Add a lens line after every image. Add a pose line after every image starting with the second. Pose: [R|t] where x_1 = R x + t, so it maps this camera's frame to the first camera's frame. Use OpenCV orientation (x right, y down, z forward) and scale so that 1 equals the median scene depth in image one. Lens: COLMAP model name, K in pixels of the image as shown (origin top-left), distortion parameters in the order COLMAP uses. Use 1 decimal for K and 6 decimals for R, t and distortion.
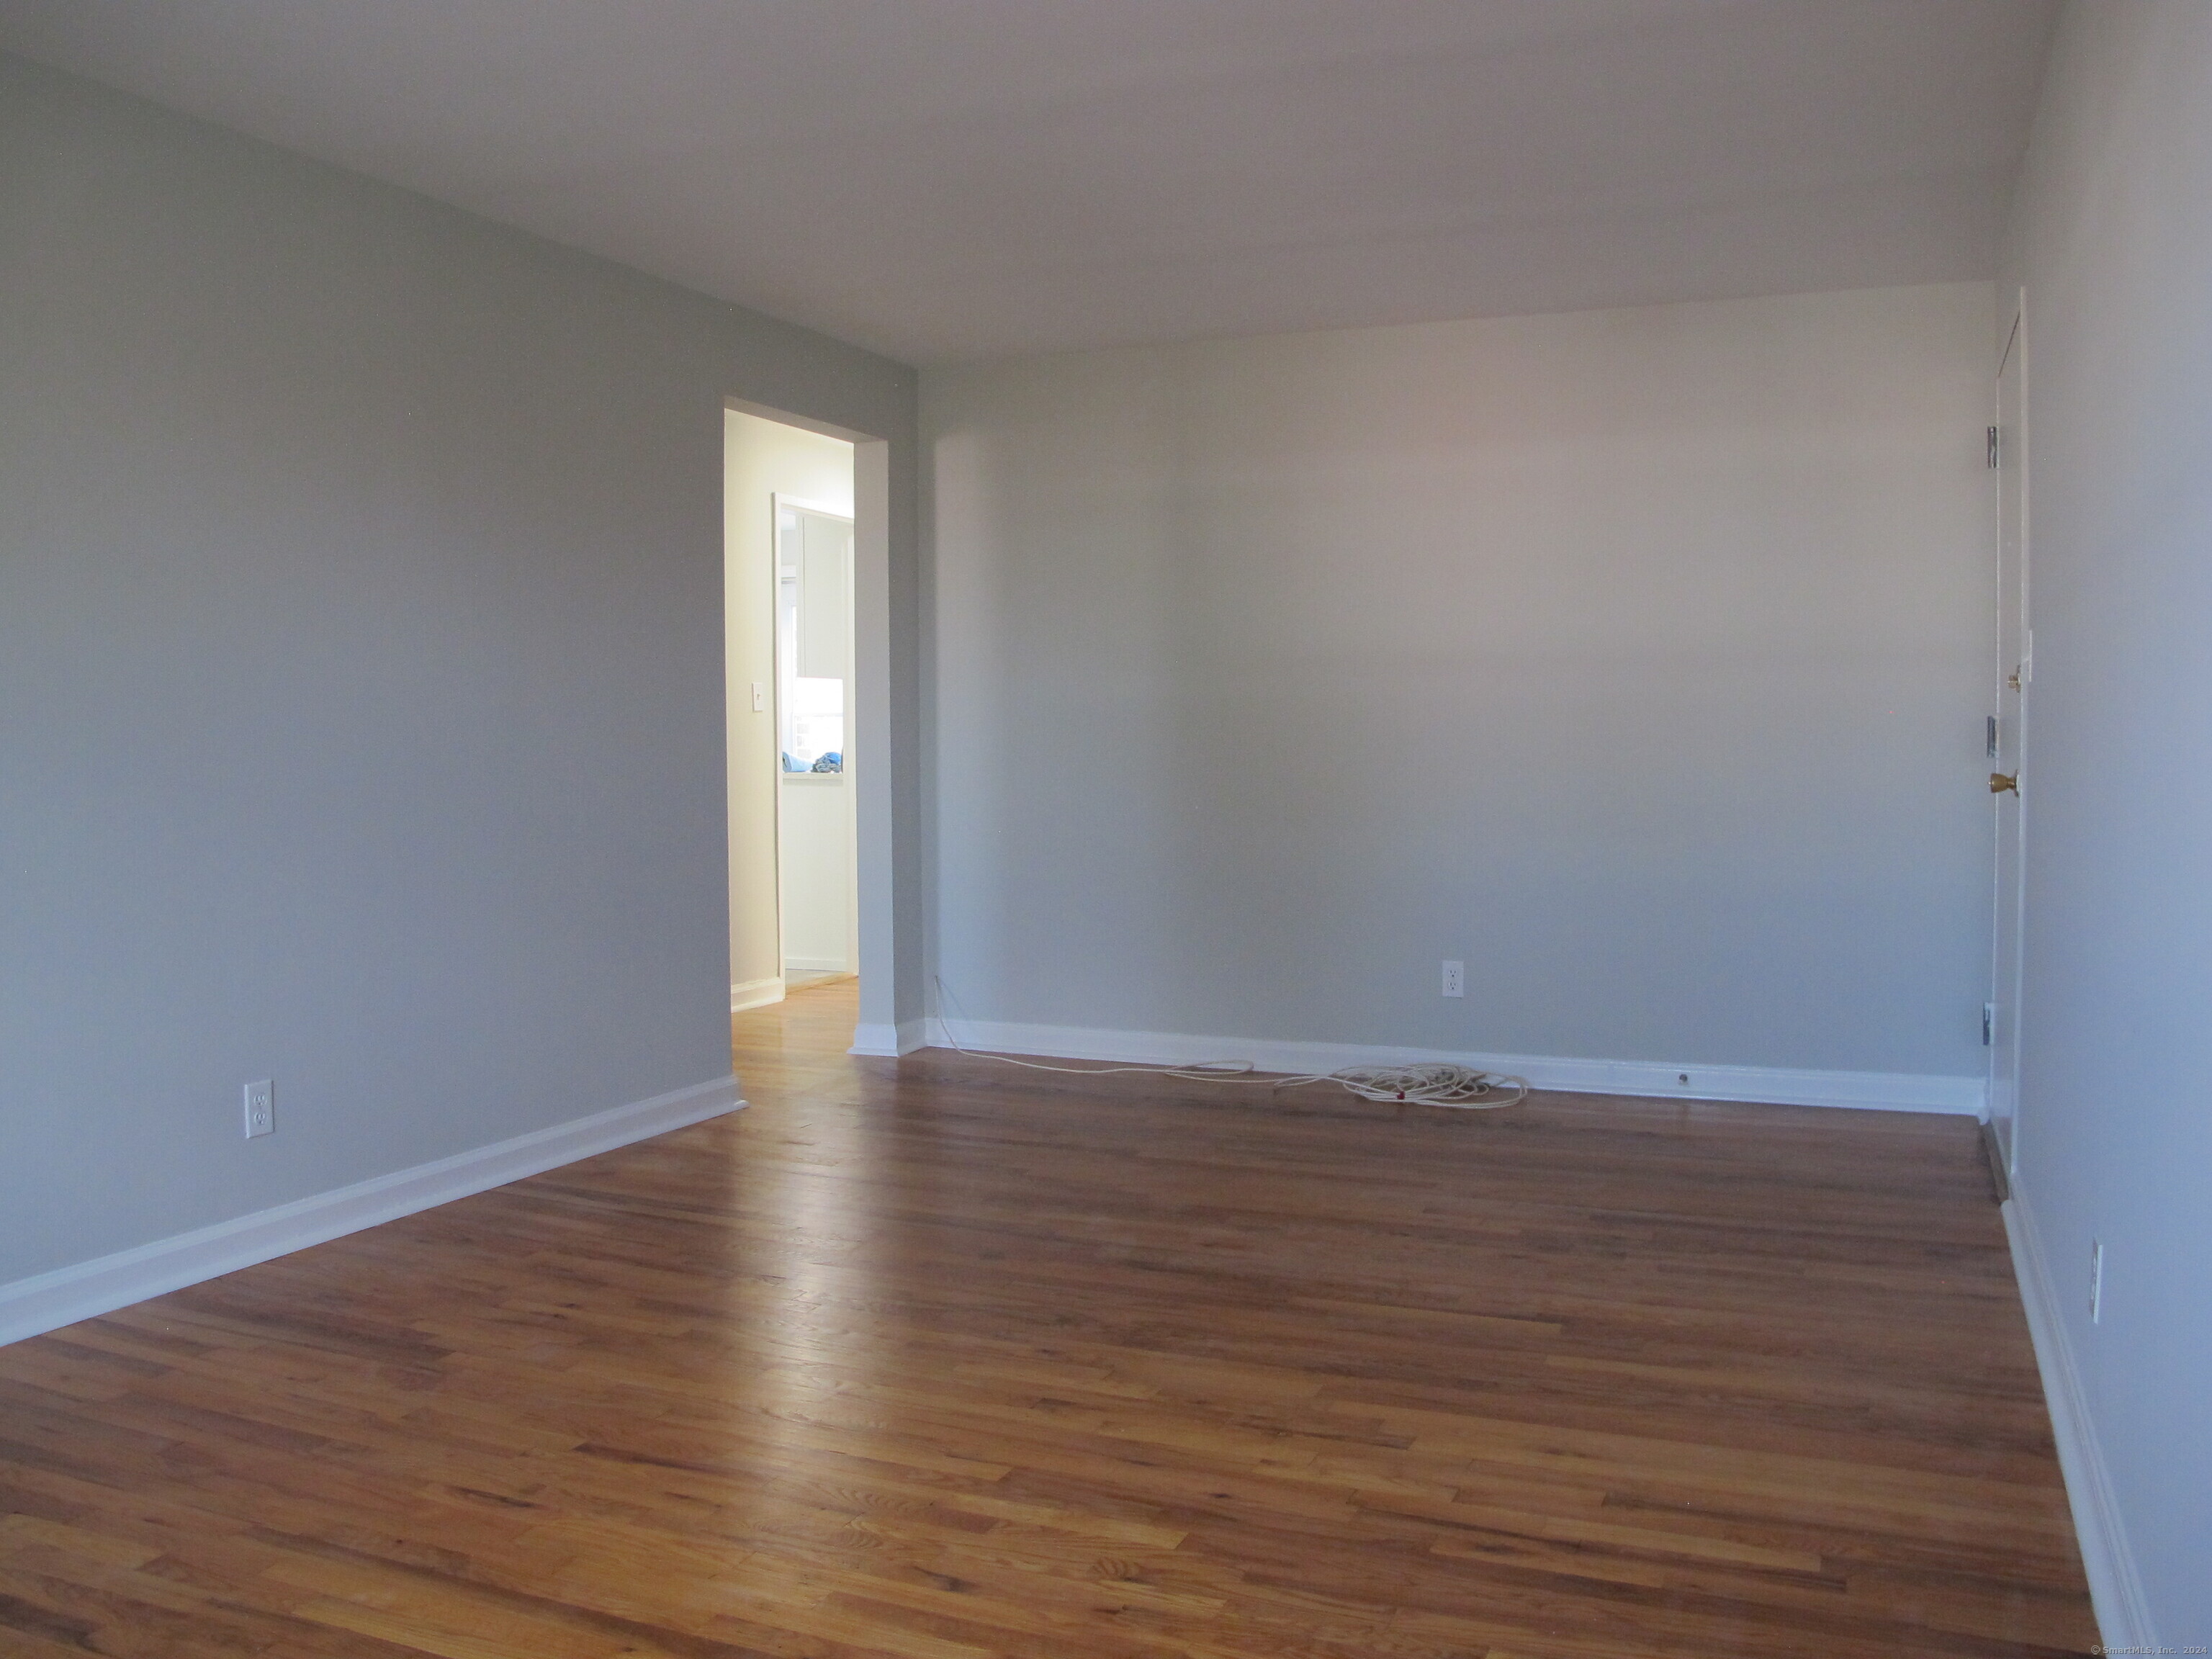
lens RADIAL K [[1829.4, 0, 1106.0], [0, 1829.4, 829.5], [0, 0, 1]] dist [-0.145709, 0.101120]
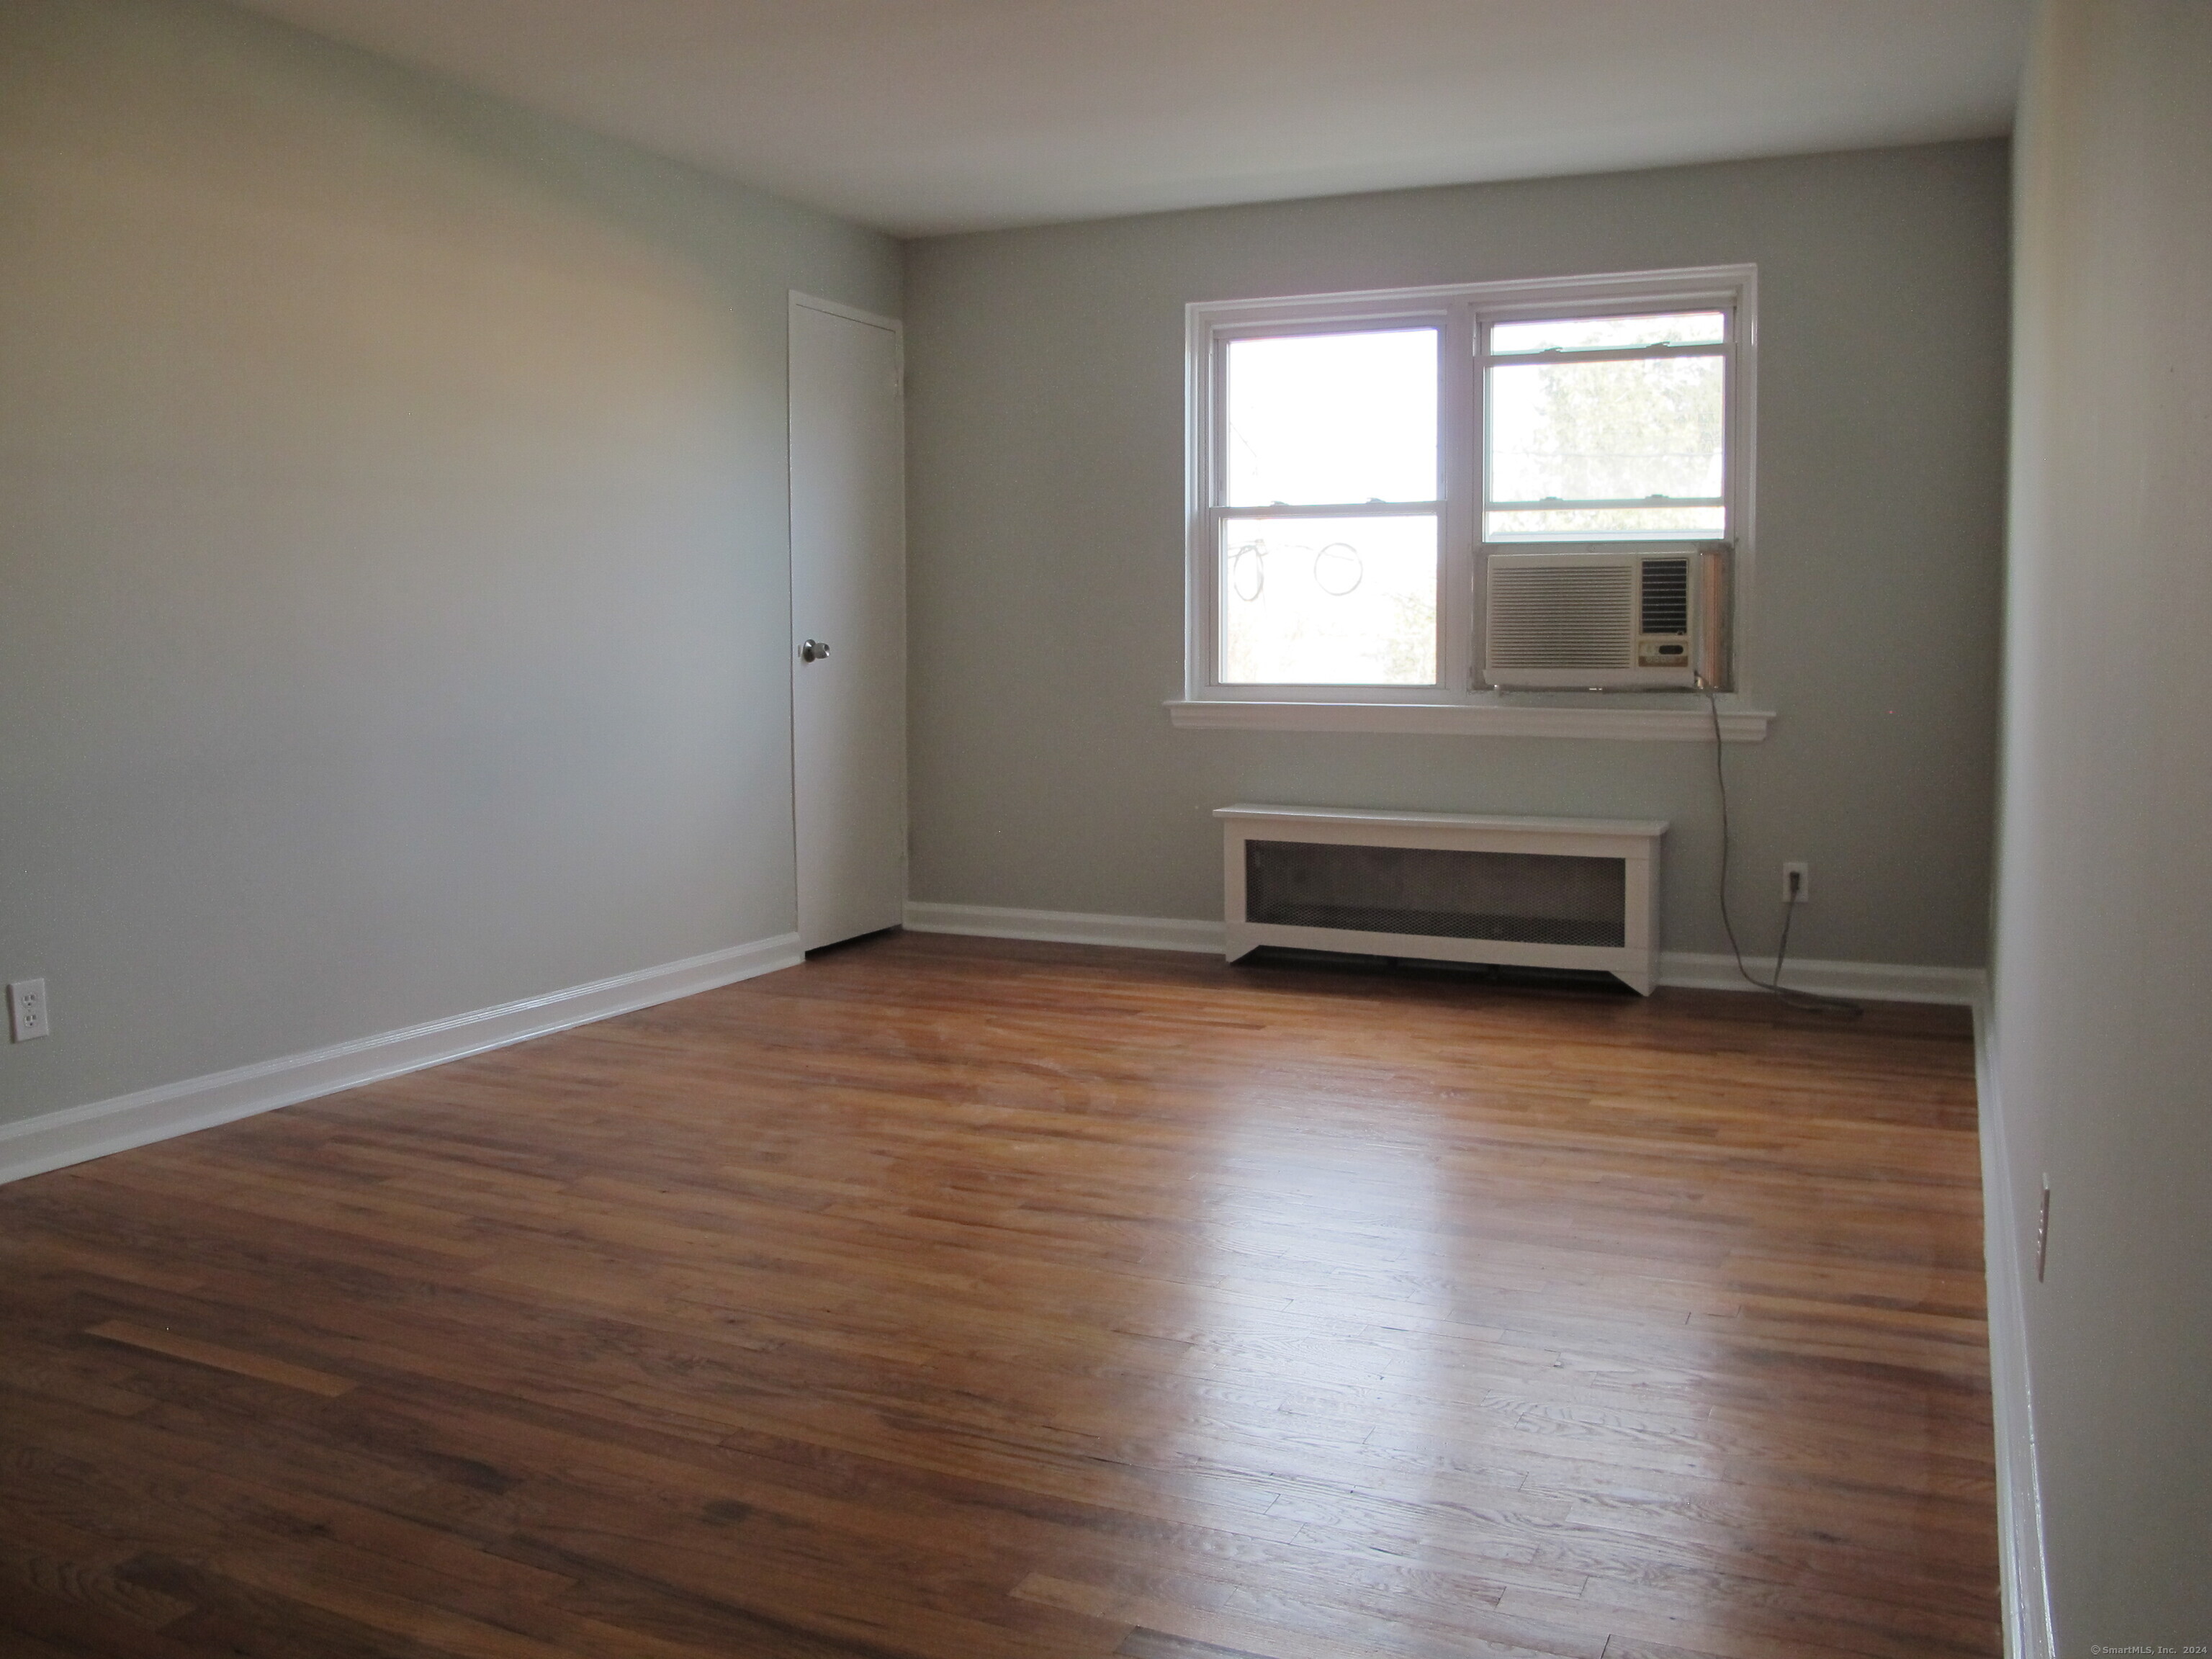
lens RADIAL K [[1829.4, 0, 1106.0], [0, 1829.4, 829.5], [0, 0, 1]] dist [-0.145709, 0.101120]
pose [[-0.999543, 0.006149, 0.029612, -0.254462], [0.010566, 0.988414, 0.151415, -0.064374], [-0.028338, 0.151658, -0.988027, 1.958094]]
